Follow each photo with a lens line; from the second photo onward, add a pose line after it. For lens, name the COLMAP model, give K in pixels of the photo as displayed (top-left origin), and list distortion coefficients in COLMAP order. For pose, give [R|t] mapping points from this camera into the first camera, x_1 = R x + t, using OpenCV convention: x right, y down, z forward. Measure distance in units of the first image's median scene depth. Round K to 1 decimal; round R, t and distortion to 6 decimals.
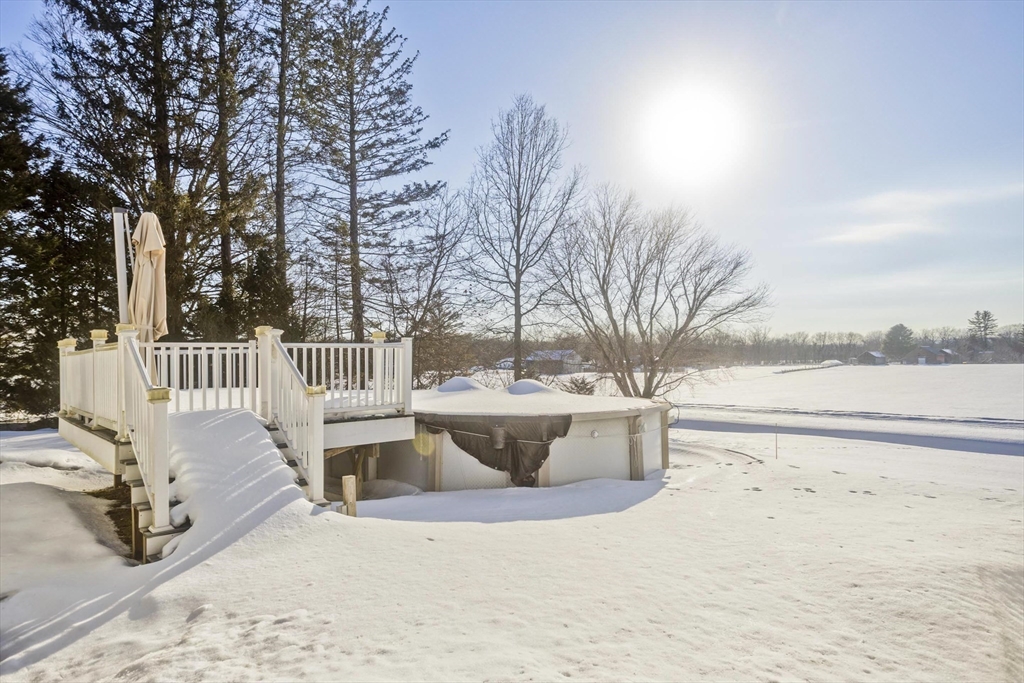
lens RADIAL K [[609.8, 0, 502.3], [0, 609.8, 344.9], [0, 0, 1]] dist [0.009522, 0.003595]
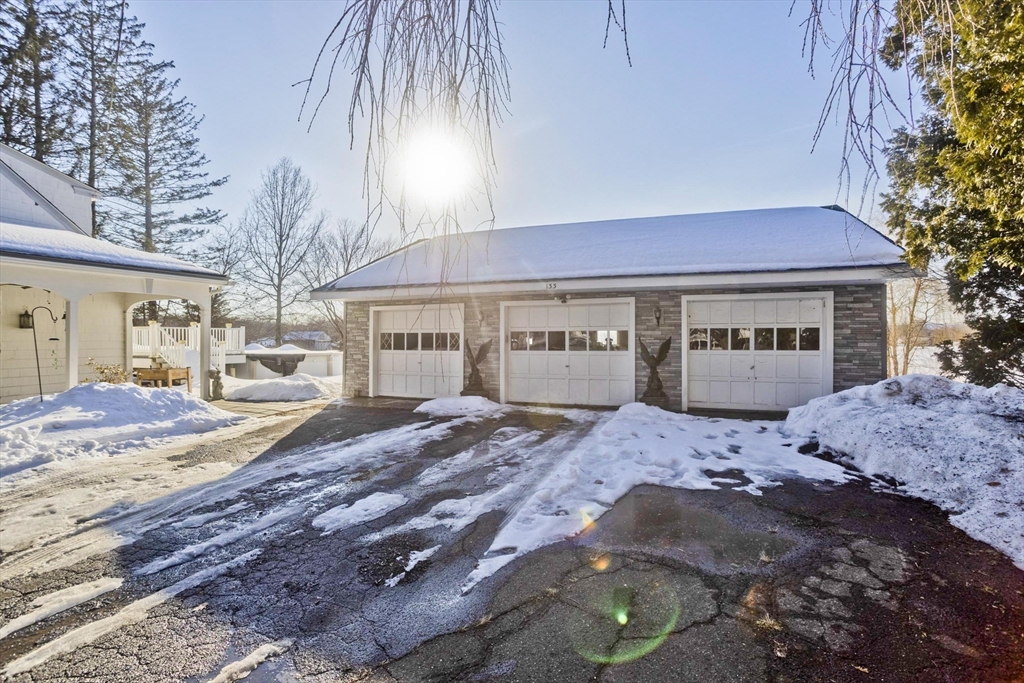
lens RADIAL K [[508.4, 0, 503.4], [0, 508.4, 341.0], [0, 0, 1]] dist [0.002878, 0.004493]
pose [[0.900026, 0.015729, 0.435552, -0.017998], [-0.026411, 0.999480, 0.018482, -0.003921], [-0.435035, -0.028138, 0.899974, -0.297185]]
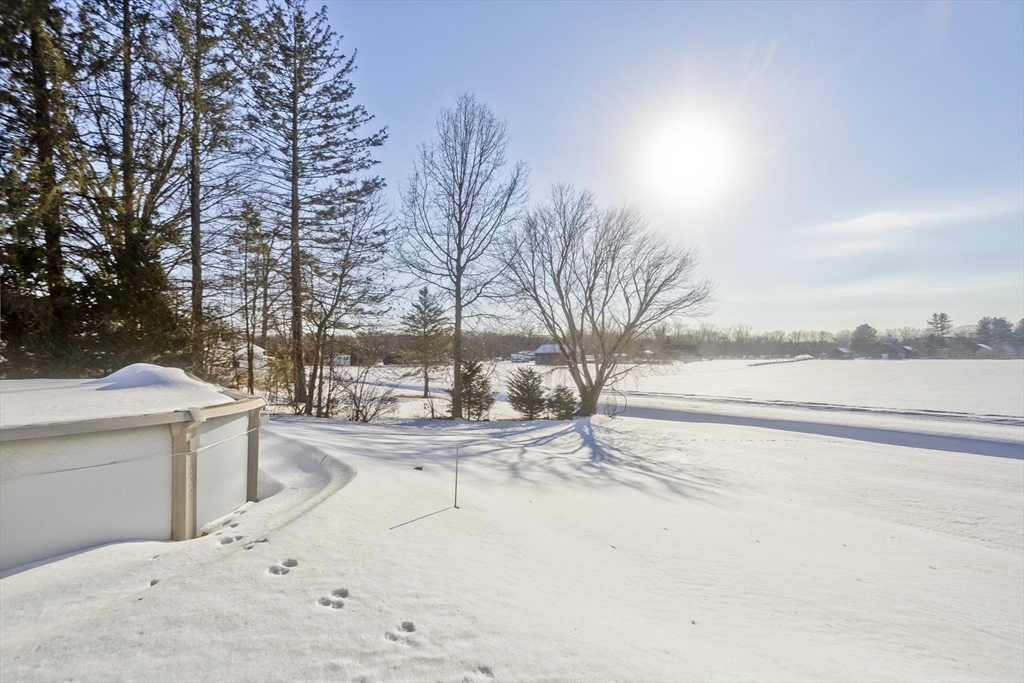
lens RADIAL K [[508.4, 0, 505.9], [0, 508.4, 342.8], [0, 0, 1]] dist [0.002878, 0.004493]
pose [[0.999068, 0.006657, -0.042653, 0.123178], [-0.006458, 0.999968, 0.004806, 0.006256], [0.042684, -0.004526, 0.999078, 0.119631]]
